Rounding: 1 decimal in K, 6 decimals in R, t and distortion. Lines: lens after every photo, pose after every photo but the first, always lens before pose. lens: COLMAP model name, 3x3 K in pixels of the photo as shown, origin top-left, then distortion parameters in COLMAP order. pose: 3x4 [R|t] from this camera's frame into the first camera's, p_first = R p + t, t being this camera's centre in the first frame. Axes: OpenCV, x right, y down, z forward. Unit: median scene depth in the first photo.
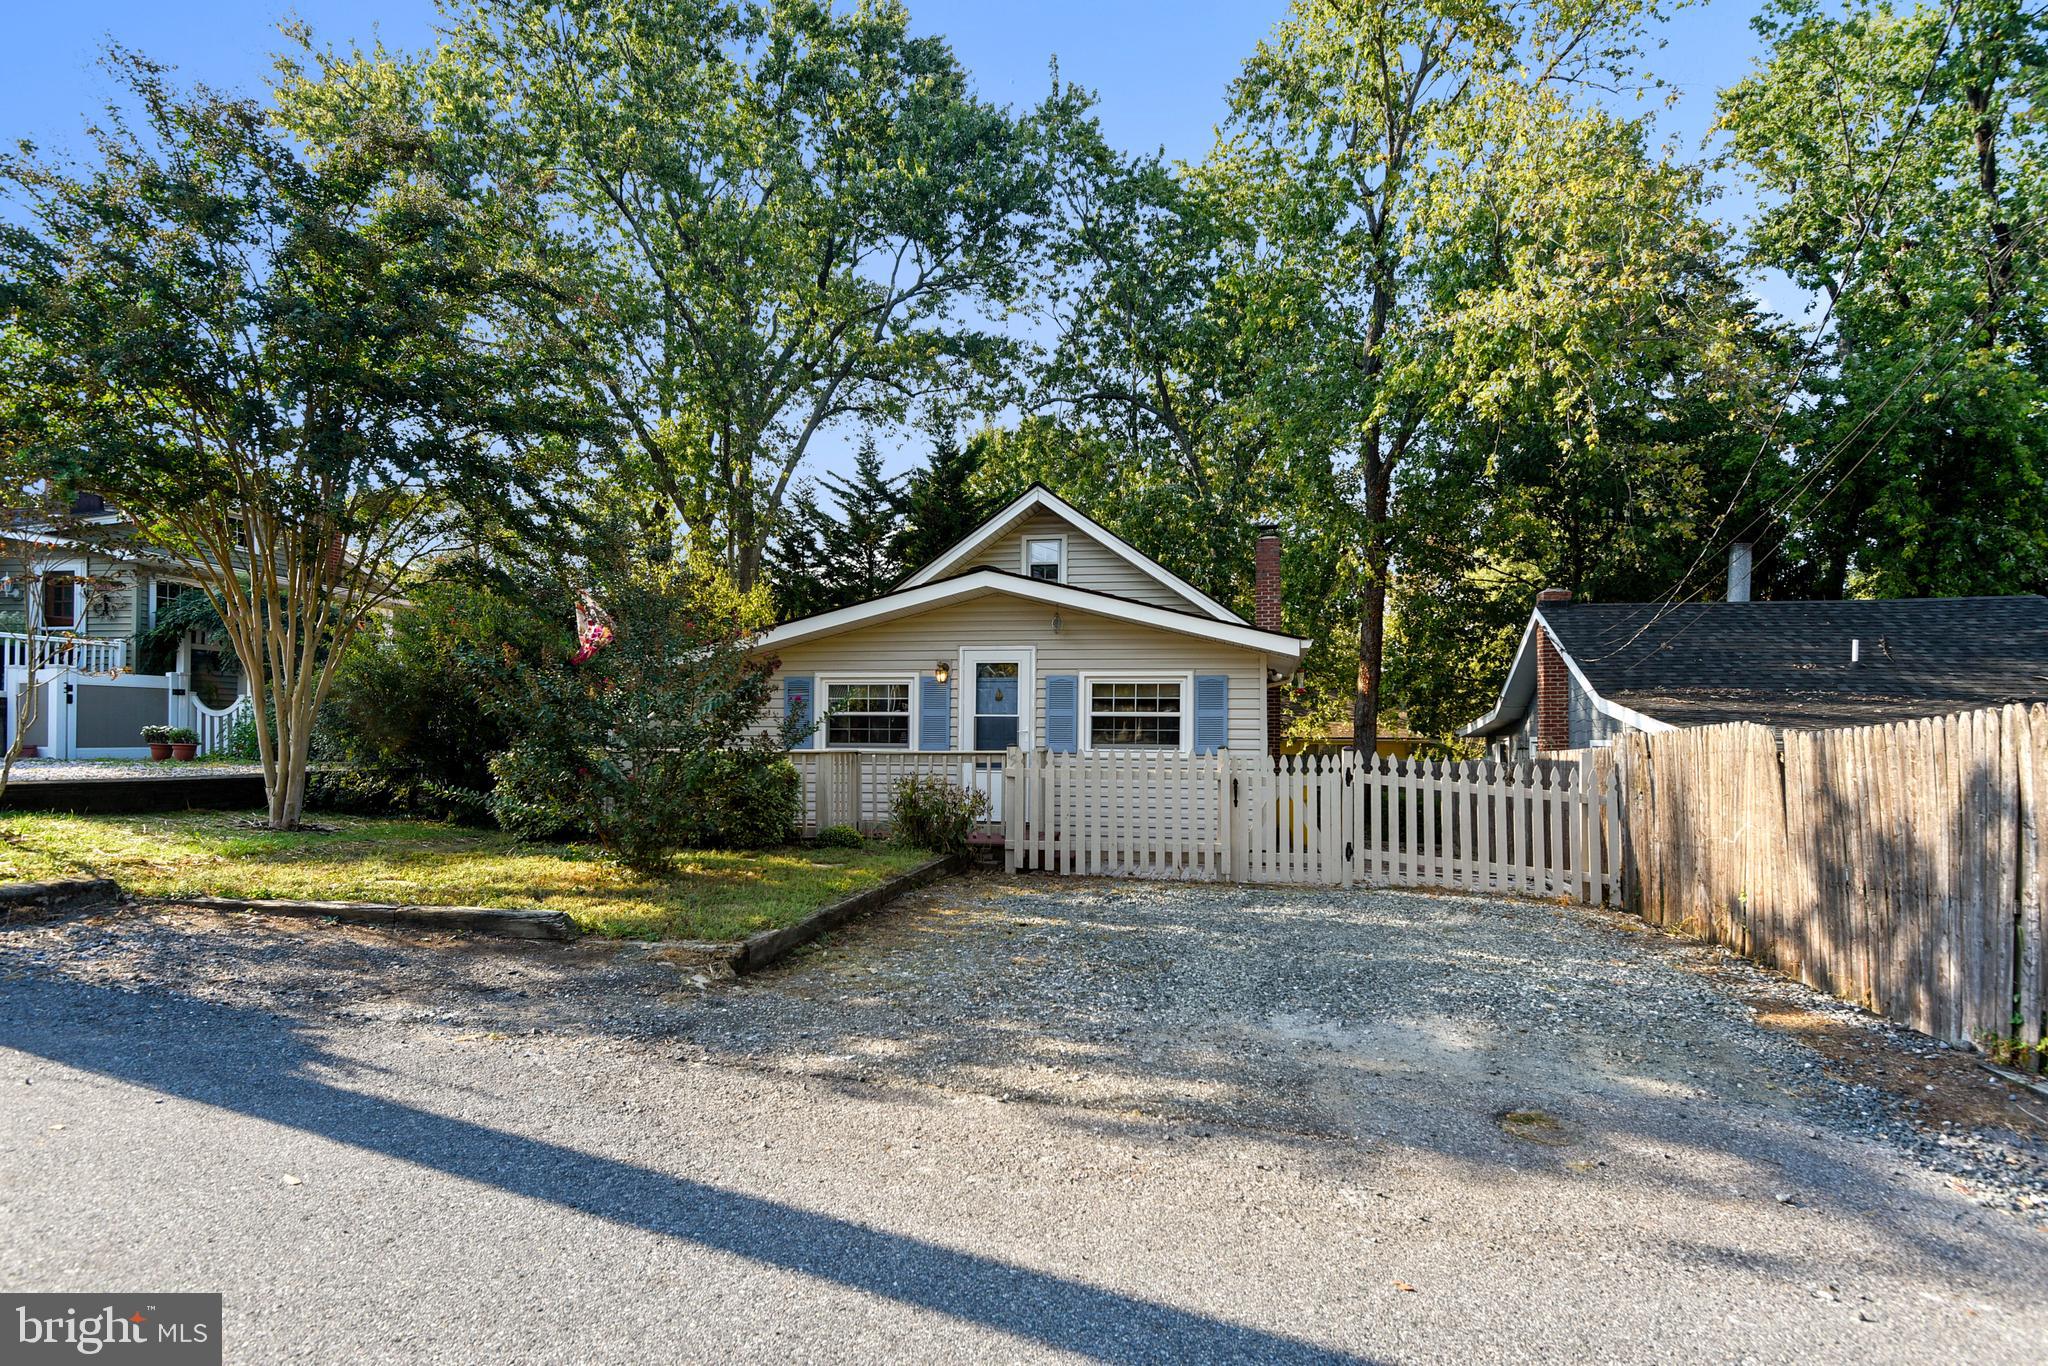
lens RADIAL K [[1073.1, 0, 1024.0], [0, 1073.1, 683.0], [0, 0, 1]] dist [0.003133, 0.000321]
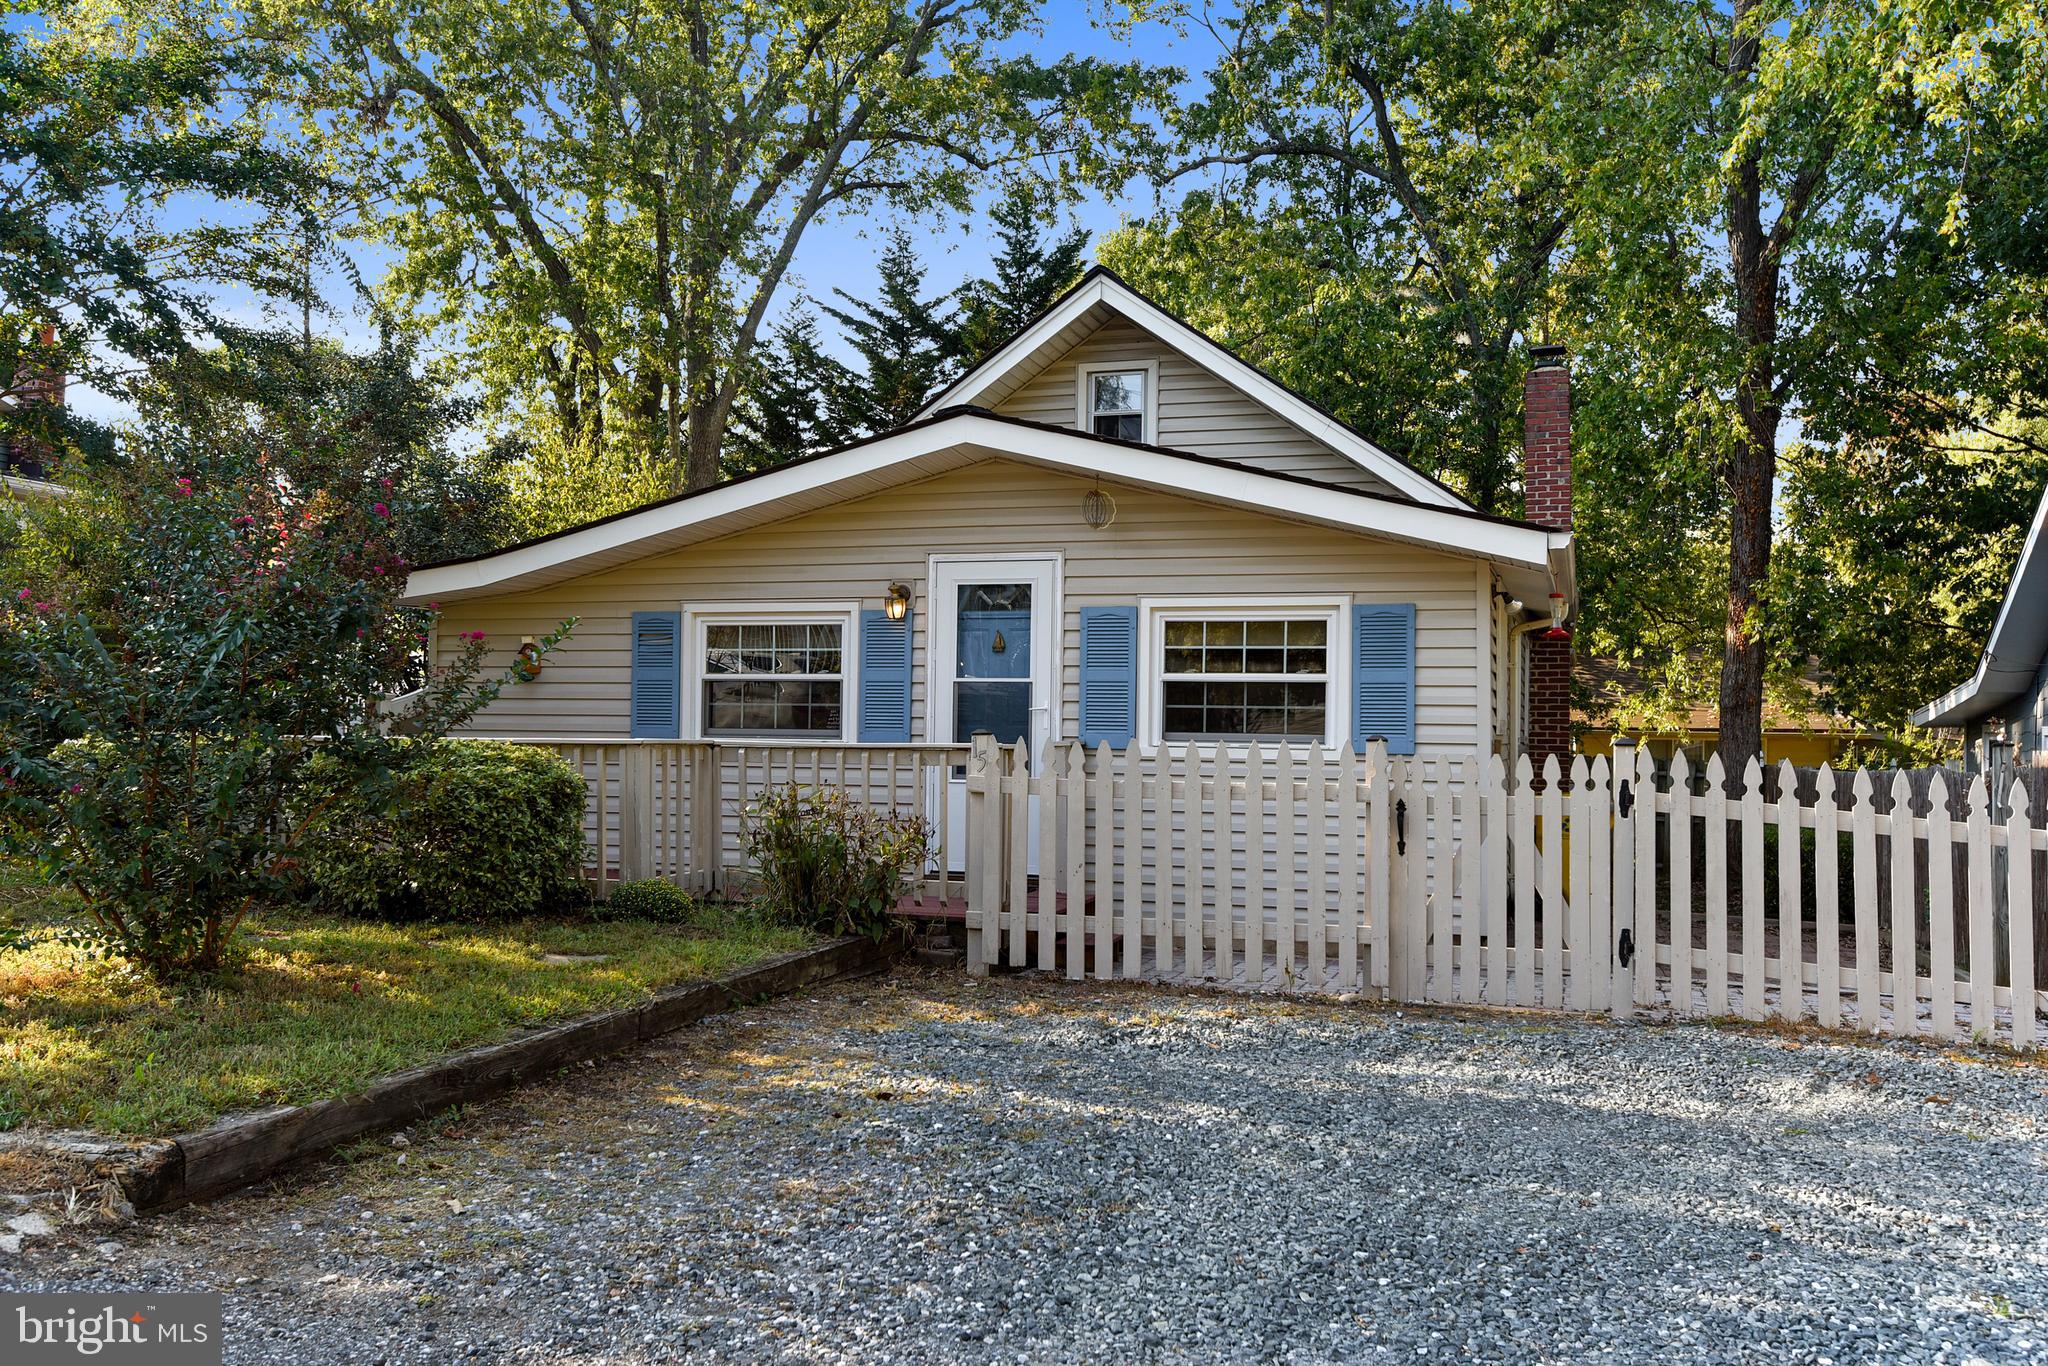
lens RADIAL K [[1697.1, 0, 1015.5], [0, 1697.1, 635.8], [0, 0, 1]] dist [0.000127, -0.011213]
pose [[0.993162, -0.001541, -0.116730, 0.072903], [0.001093, 0.999992, -0.003909, 0.009241], [0.116735, 0.003755, 0.993156, 0.115948]]
